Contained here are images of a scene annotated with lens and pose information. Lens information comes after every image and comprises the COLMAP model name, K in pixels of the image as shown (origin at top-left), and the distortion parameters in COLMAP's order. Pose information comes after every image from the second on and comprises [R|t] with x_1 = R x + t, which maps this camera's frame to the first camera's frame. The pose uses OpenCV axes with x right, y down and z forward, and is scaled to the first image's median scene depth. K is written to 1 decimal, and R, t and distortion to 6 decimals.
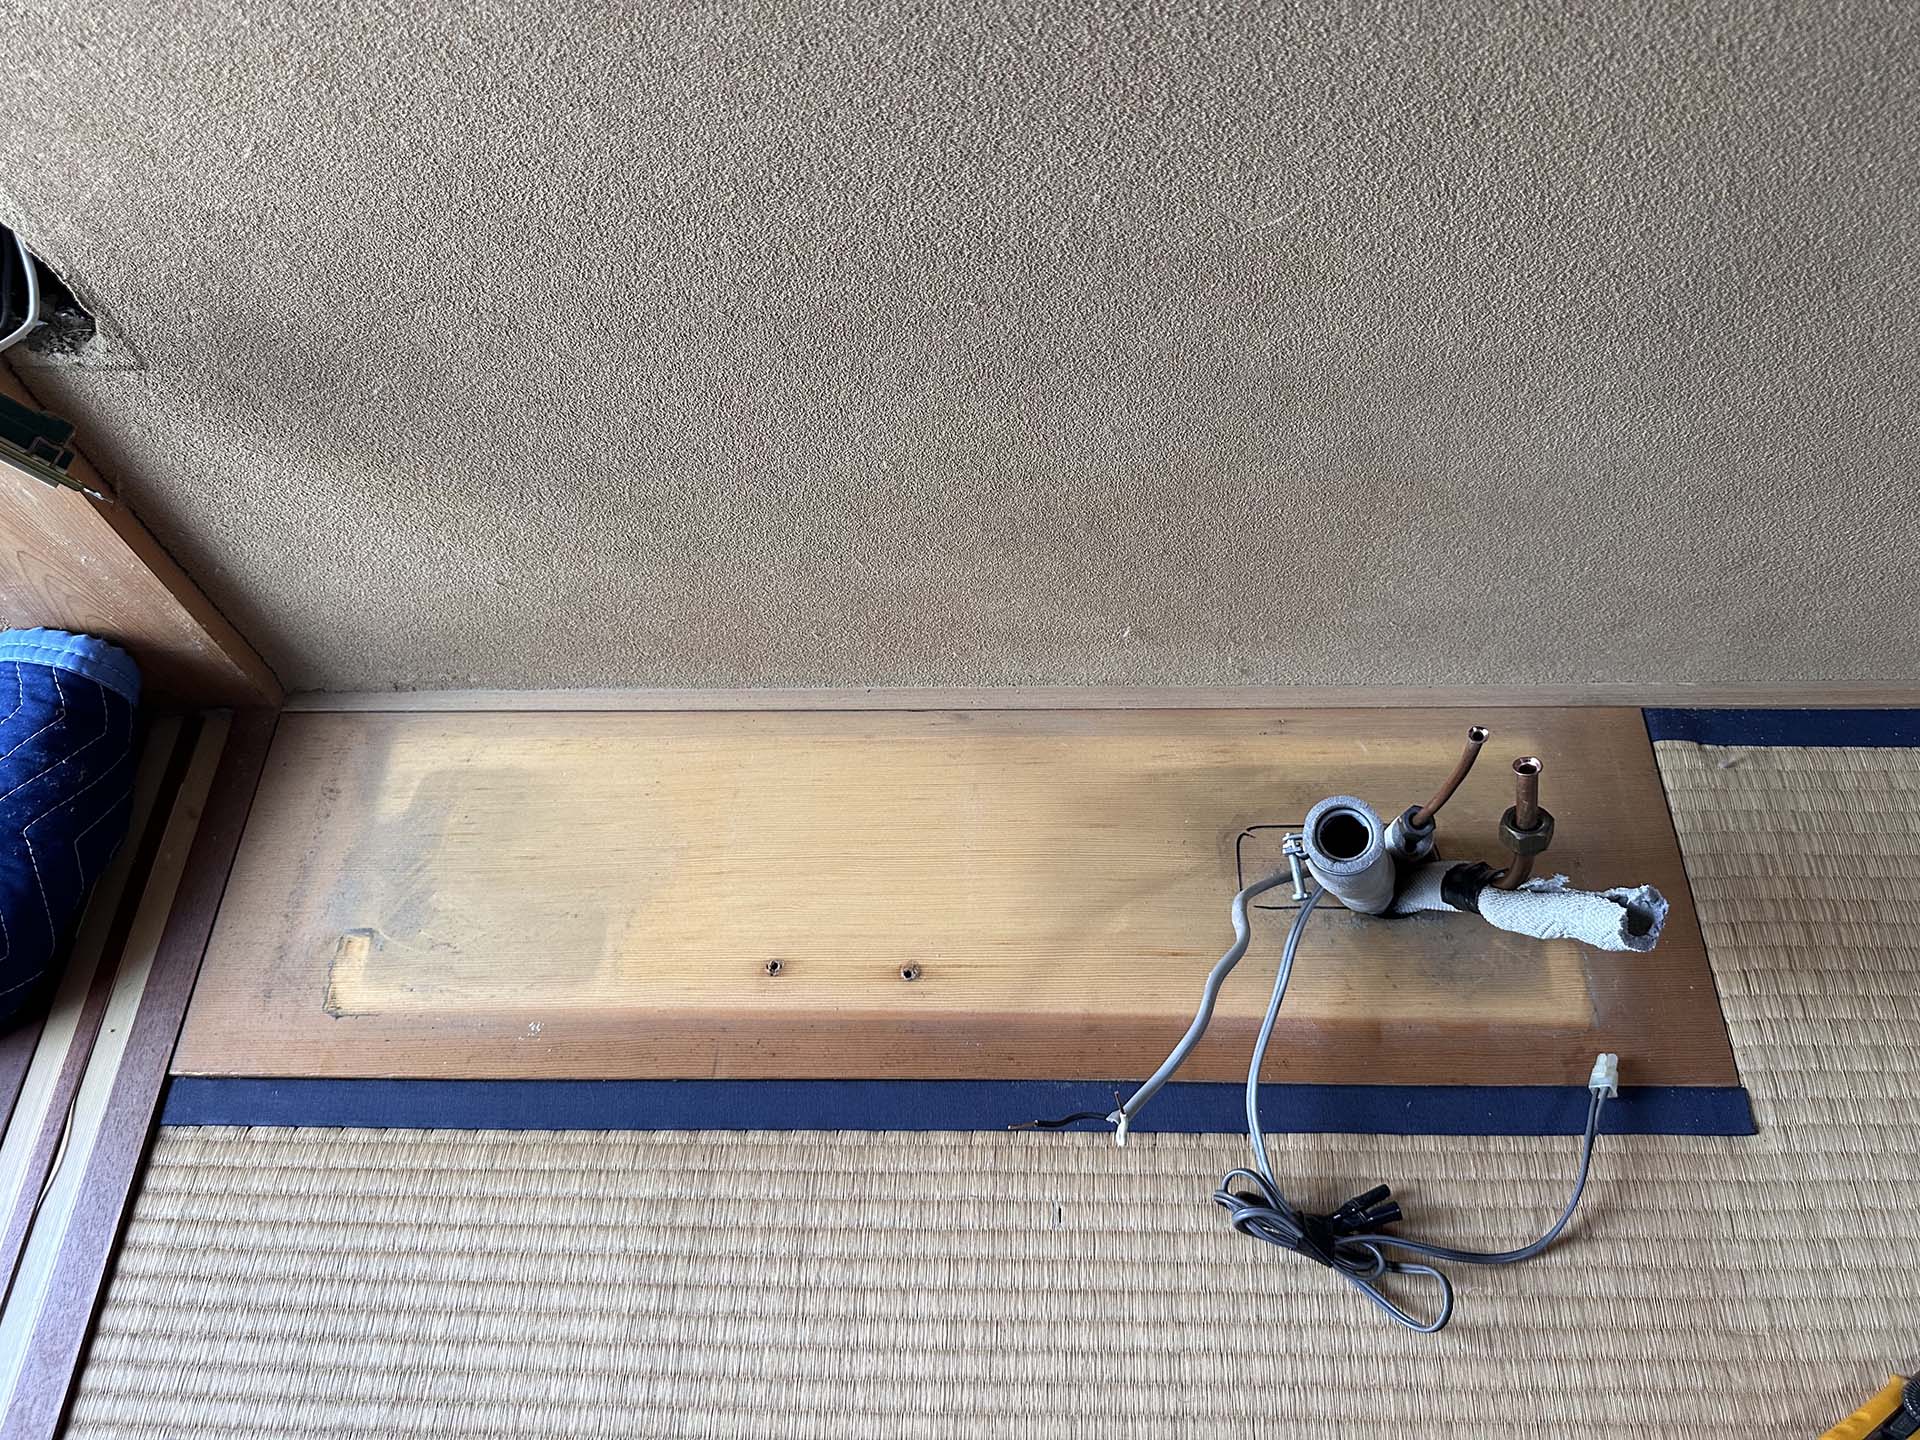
lens RADIAL K [[1376.2, 0, 960.0], [0, 1376.2, 720.0], [0, 0, 1]] dist [-0.004315, -0.002826]
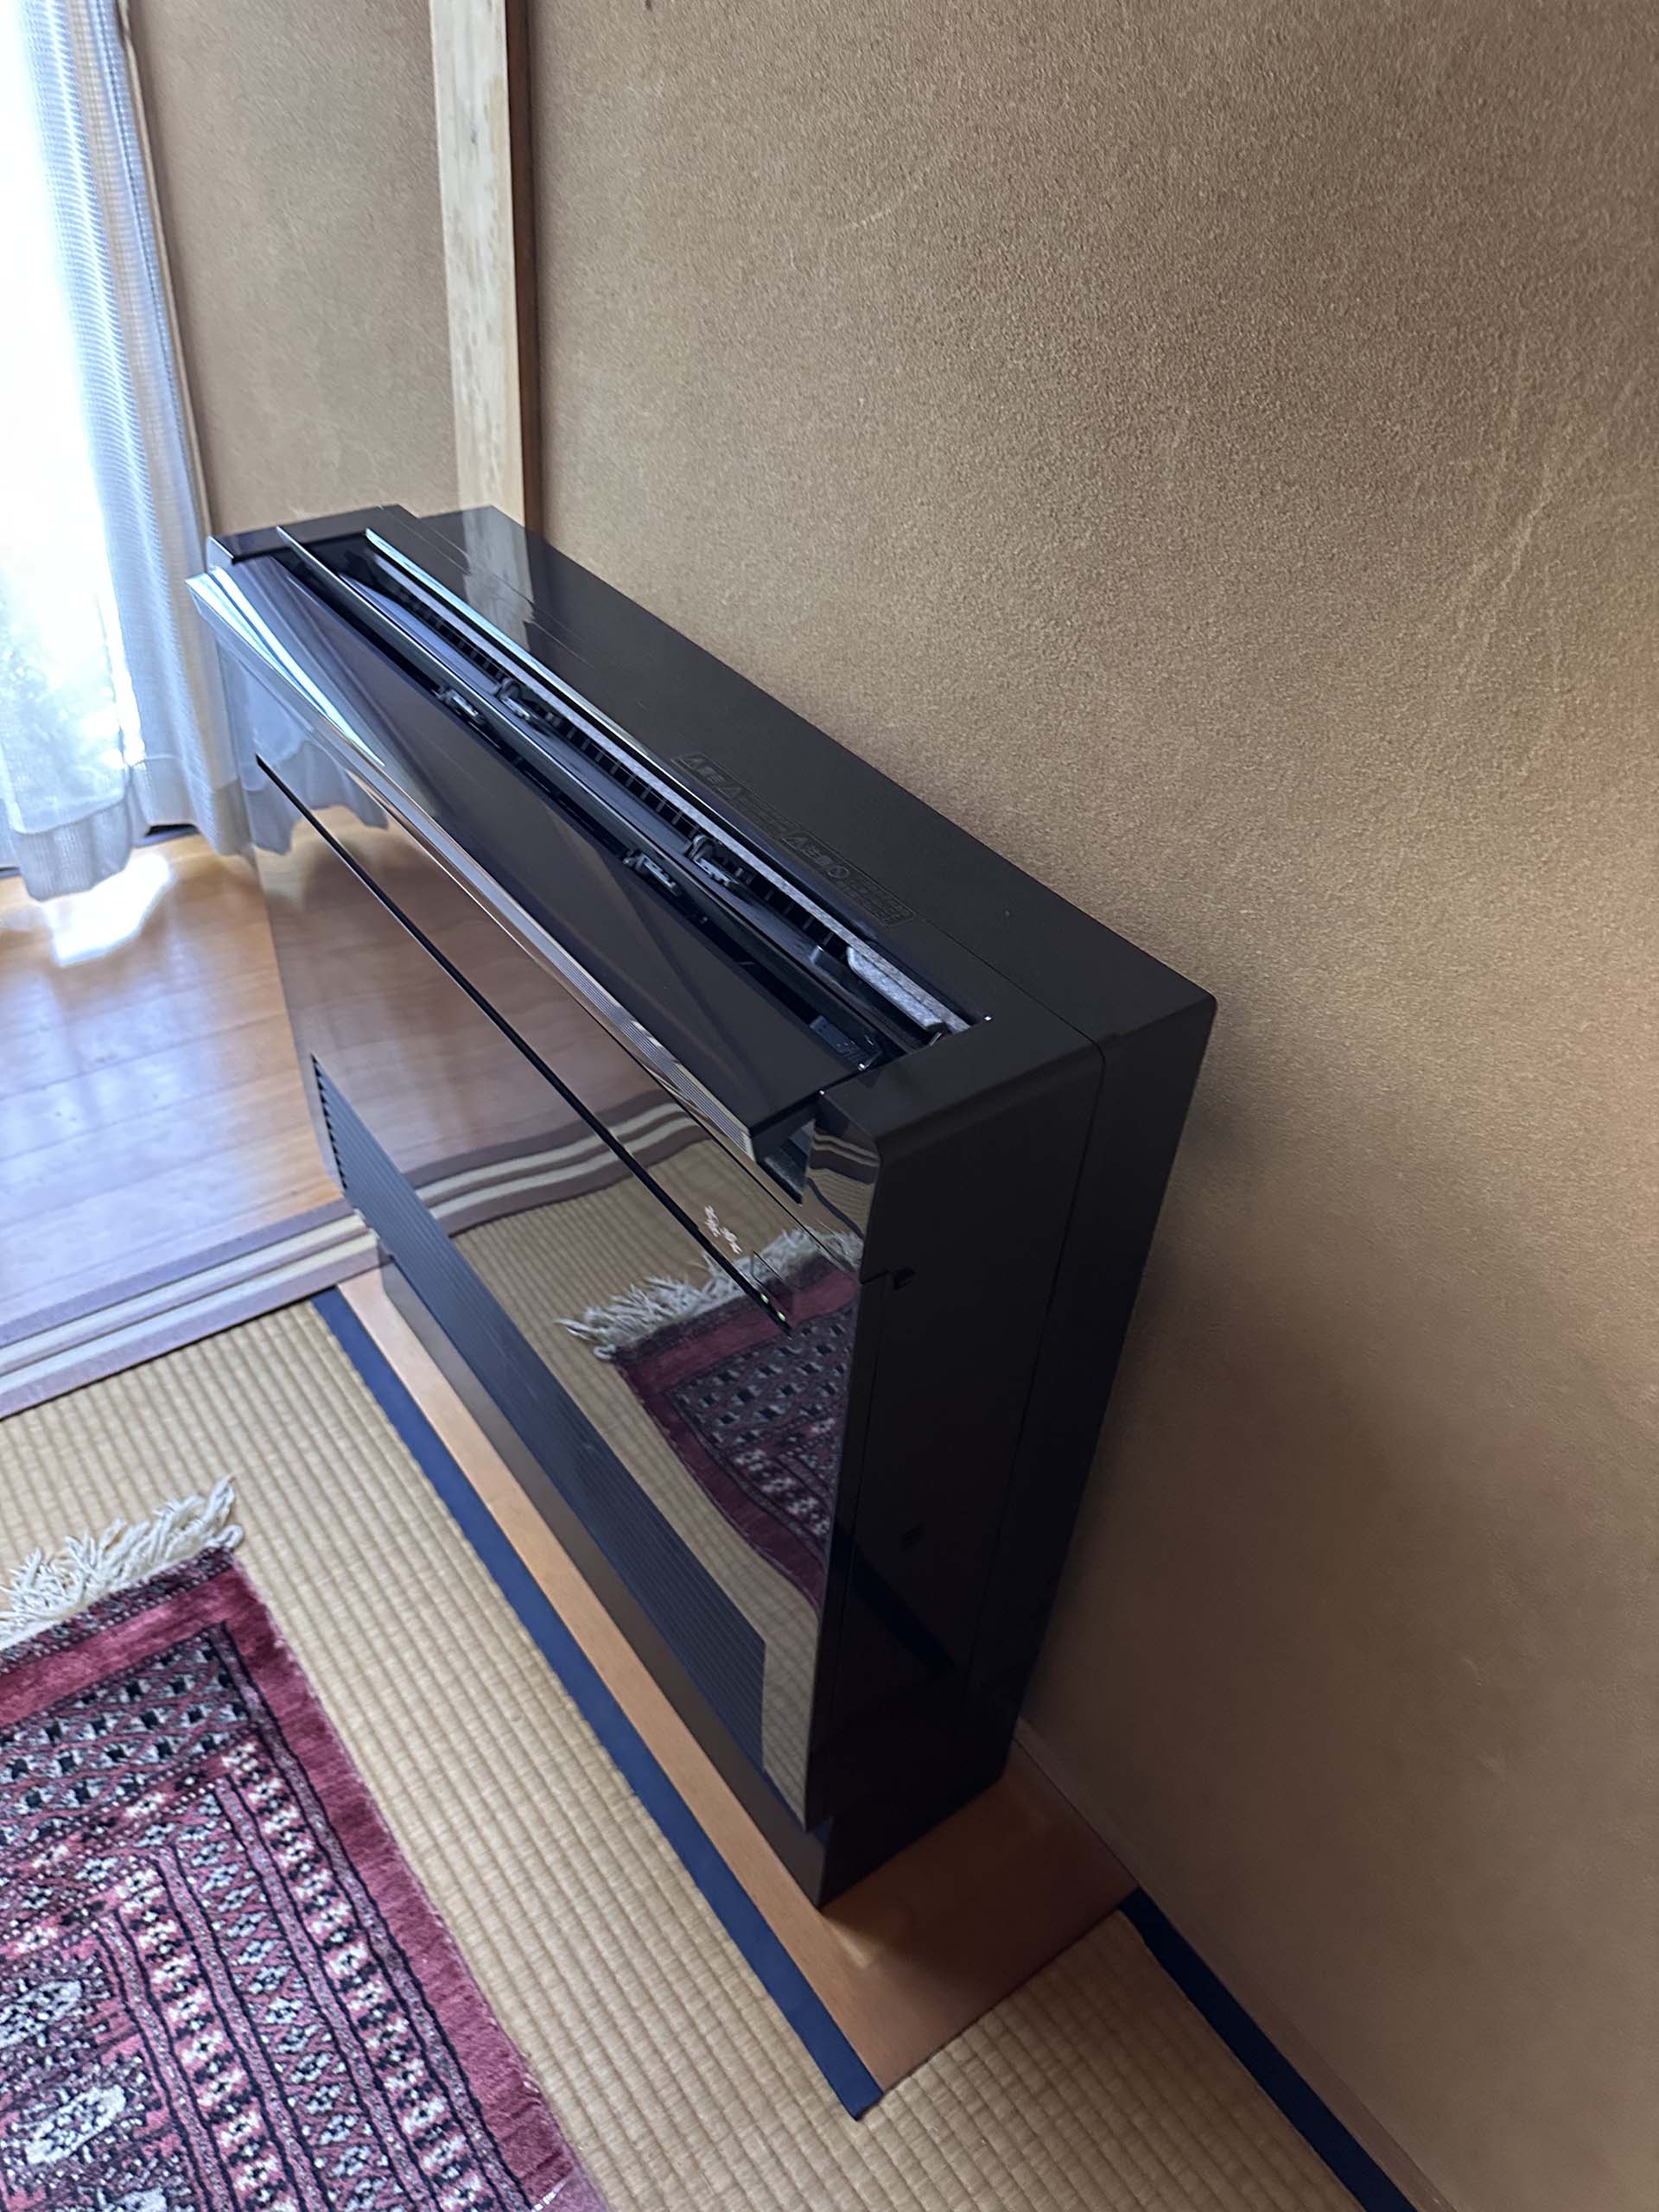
lens RADIAL K [[1585.4, 0, 821.0], [0, 1585.4, 1115.9], [0, 0, 1]] dist [-0.004315, -0.002826]
pose [[0.607347, 0.573684, -0.549560, 0.791370], [-0.729505, 0.676645, -0.099867, -0.136795], [0.314565, 0.461561, 0.829464, -0.575571]]
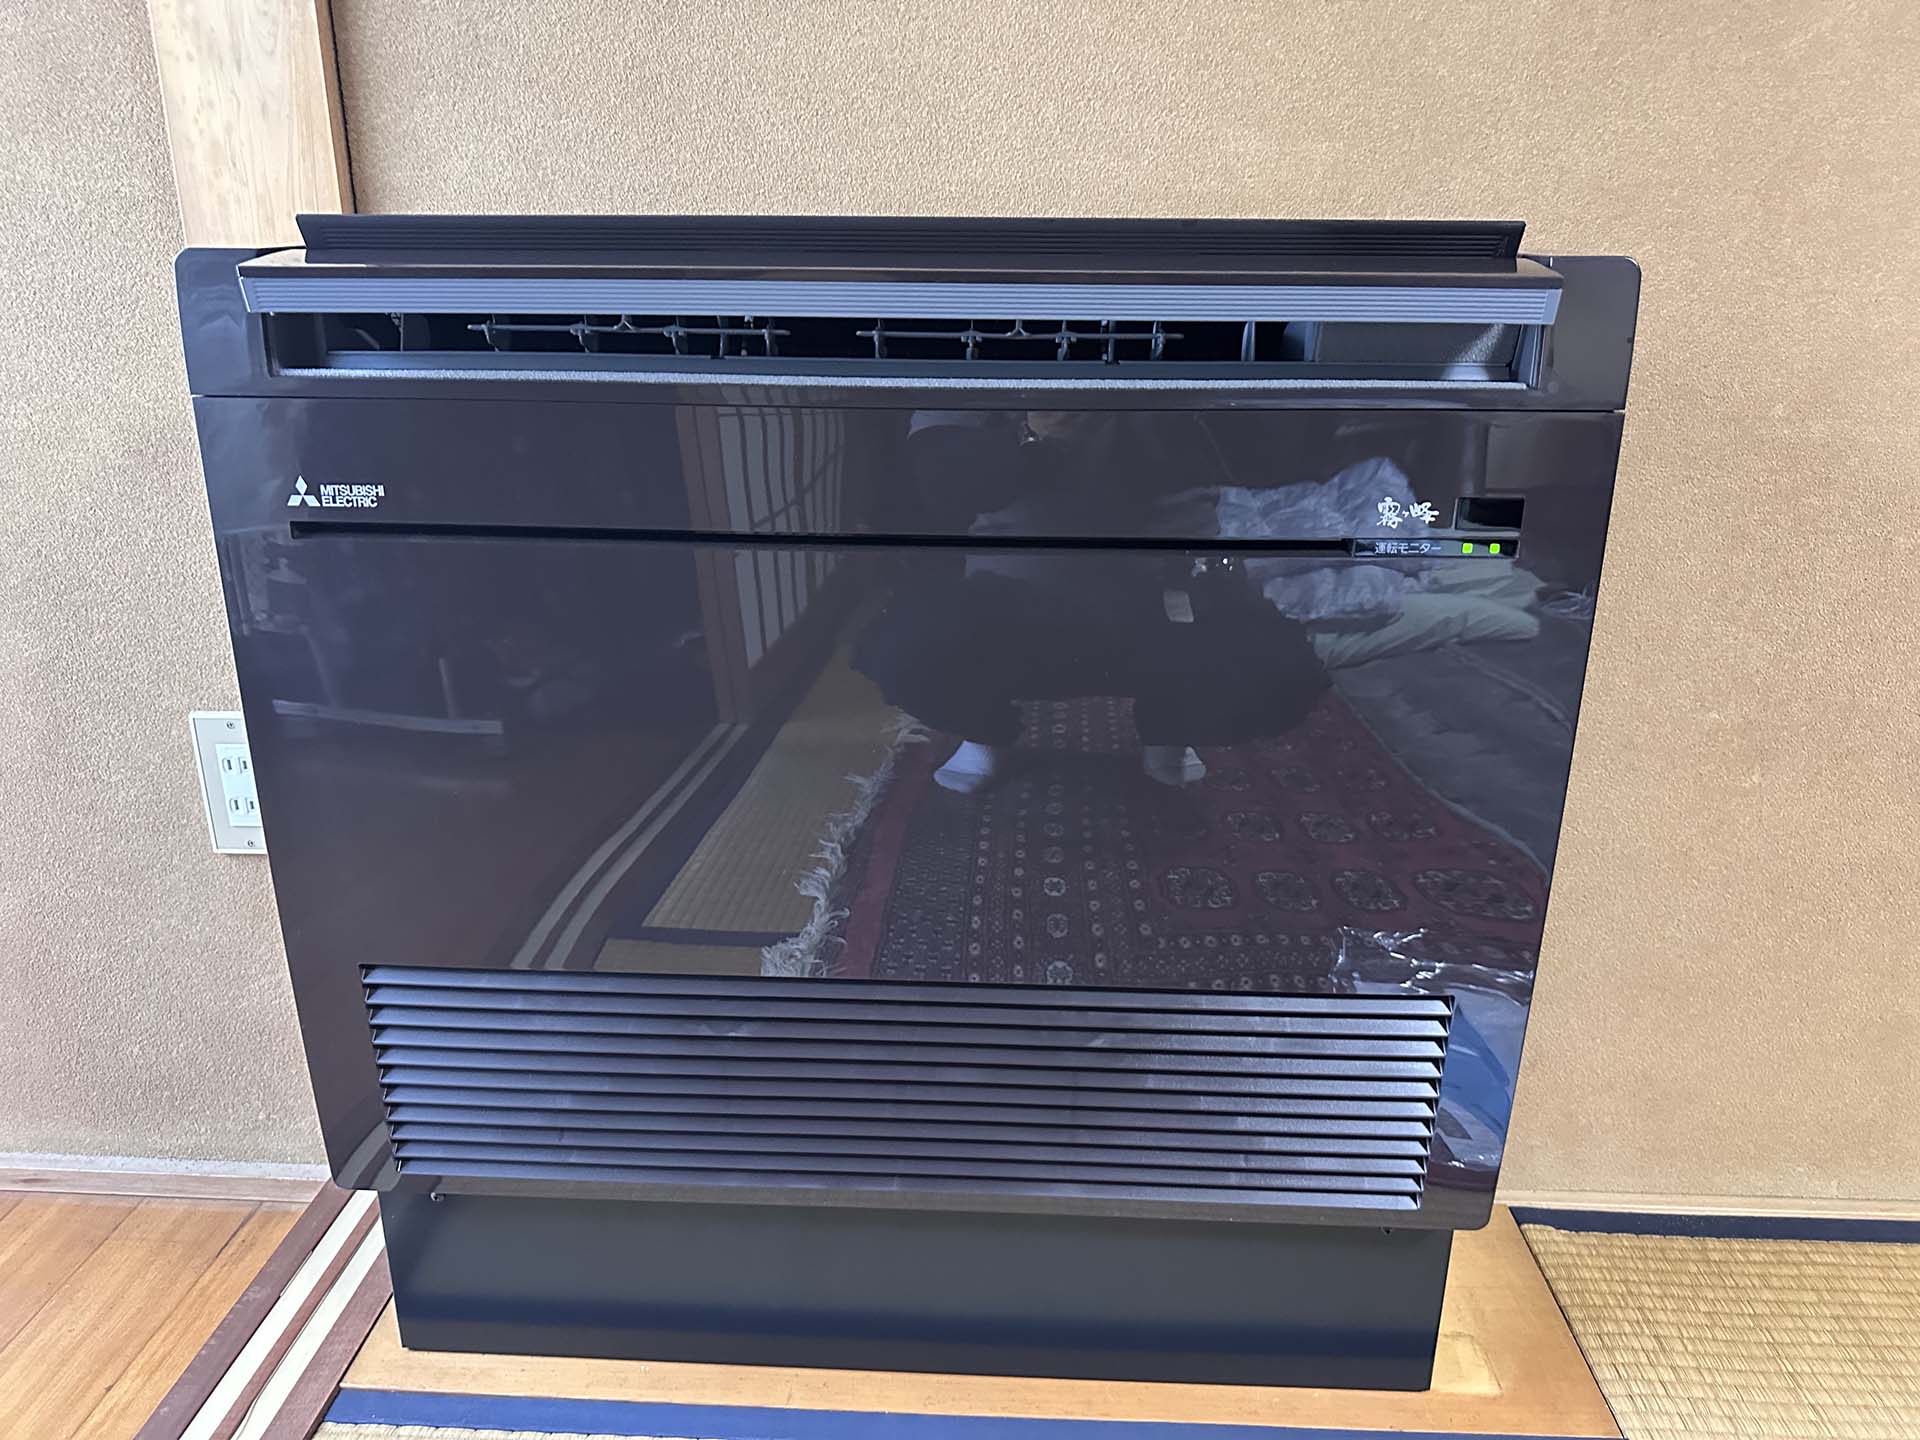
lens RADIAL K [[1376.2, 0, 960.0], [0, 1376.2, 720.0], [0, 0, 1]] dist [-0.004315, -0.002826]
pose [[0.998434, 0.055354, -0.008135, -0.052619], [-0.047259, 0.756566, -0.652207, 0.597855], [-0.029948, 0.651570, 0.757997, -0.330389]]
